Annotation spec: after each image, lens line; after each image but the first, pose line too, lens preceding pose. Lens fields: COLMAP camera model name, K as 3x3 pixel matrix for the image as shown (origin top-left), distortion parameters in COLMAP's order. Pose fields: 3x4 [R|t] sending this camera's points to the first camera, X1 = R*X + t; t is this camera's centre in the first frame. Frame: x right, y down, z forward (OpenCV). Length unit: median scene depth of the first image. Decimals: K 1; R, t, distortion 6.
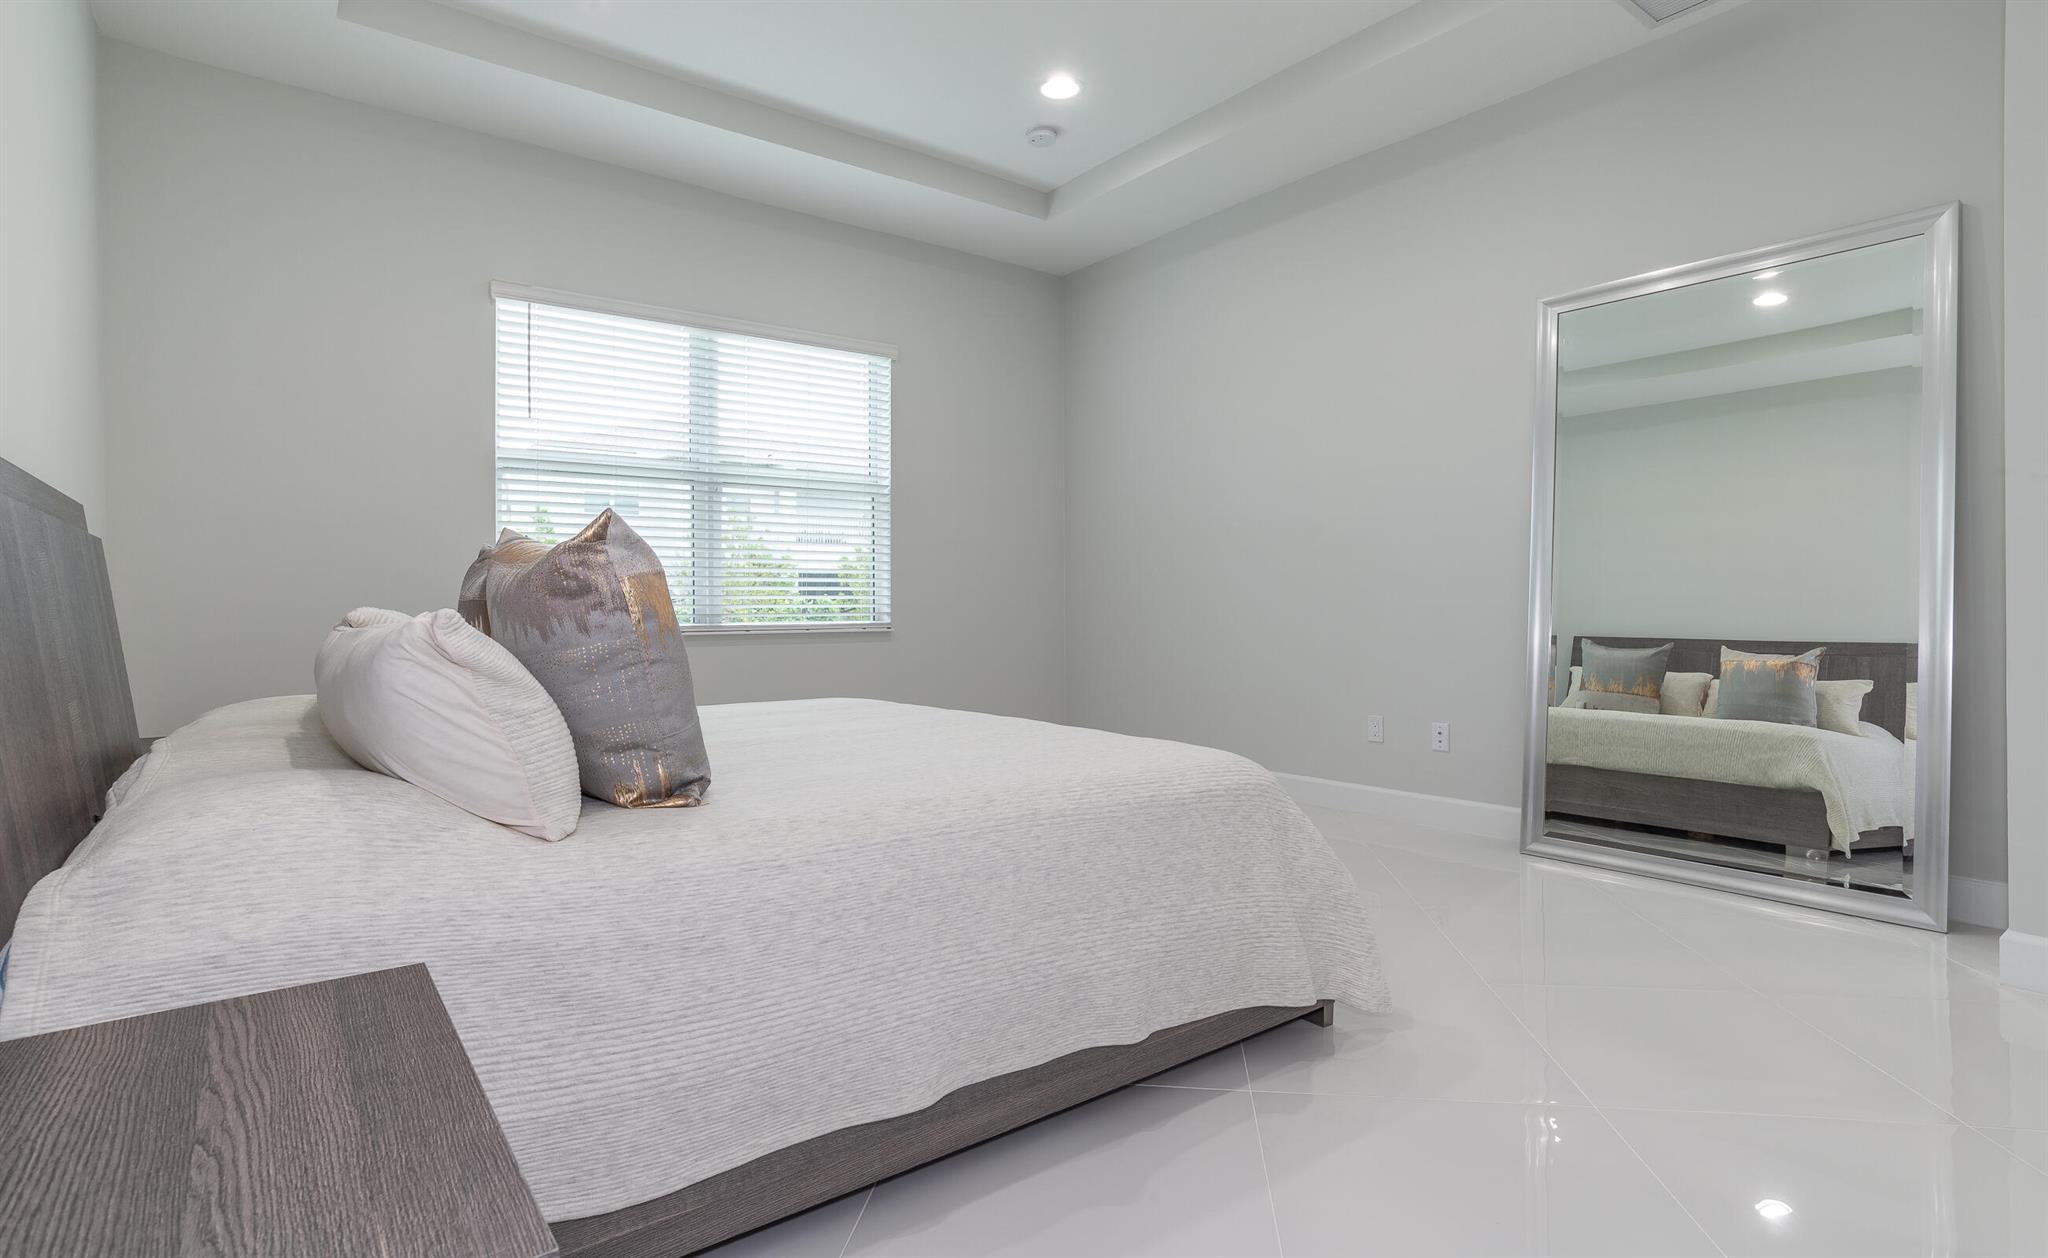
lens RADIAL K [[1013.9, 0, 1024.0], [0, 1013.9, 629.0], [0, 0, 1]] dist [-0.036398, -0.000012]
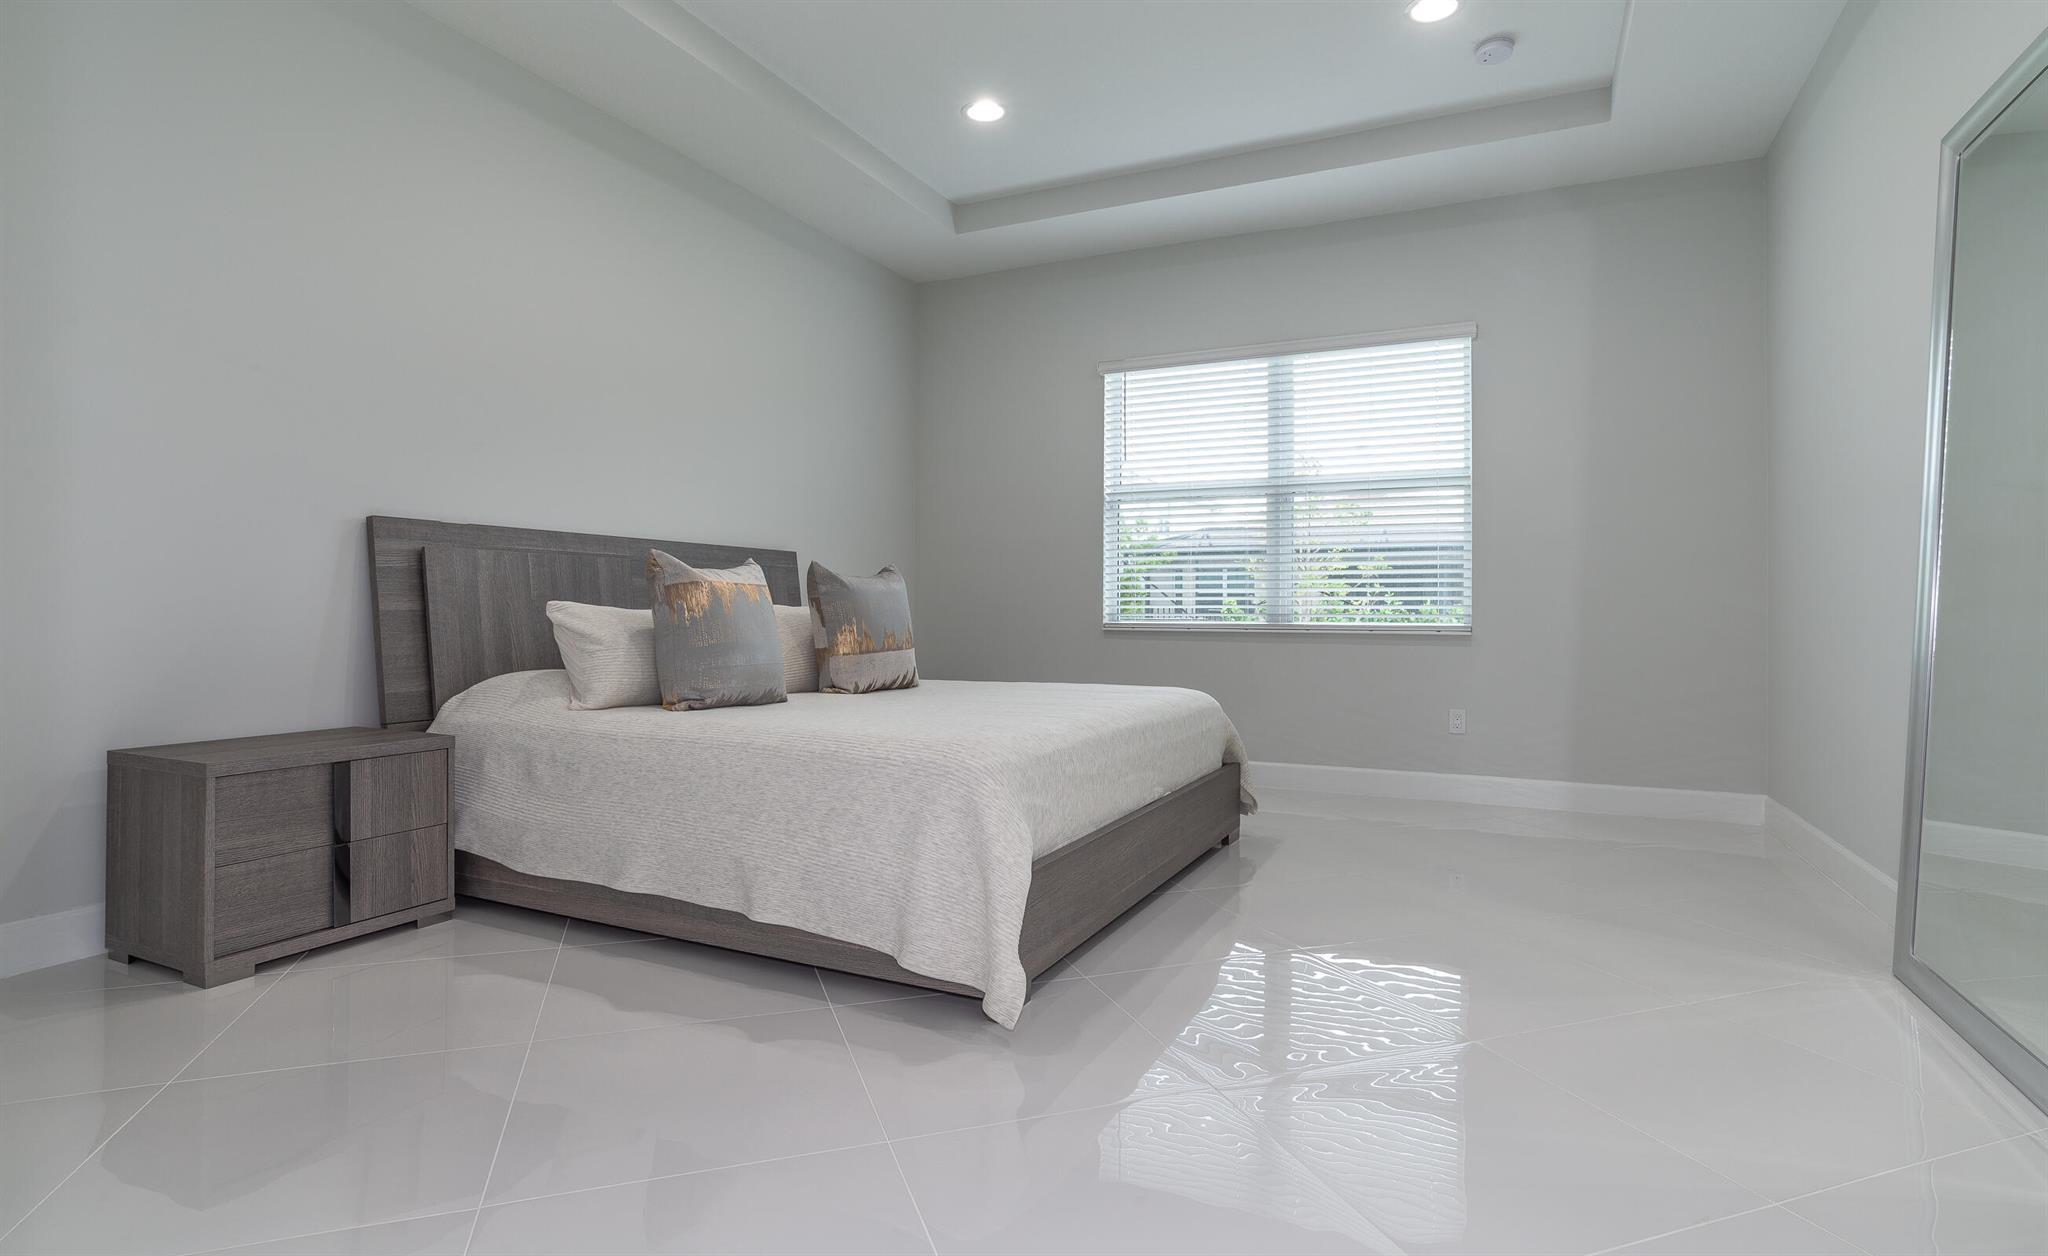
lens RADIAL K [[1005.5, 0, 1024.0], [0, 1005.5, 628.0], [0, 0, 1]] dist [-0.001666, -0.000162]
pose [[0.453300, 0.024190, -0.891029, 0.549954], [-0.028782, 0.999508, 0.012493, -0.004902], [0.890893, 0.019983, 0.453773, 0.259696]]
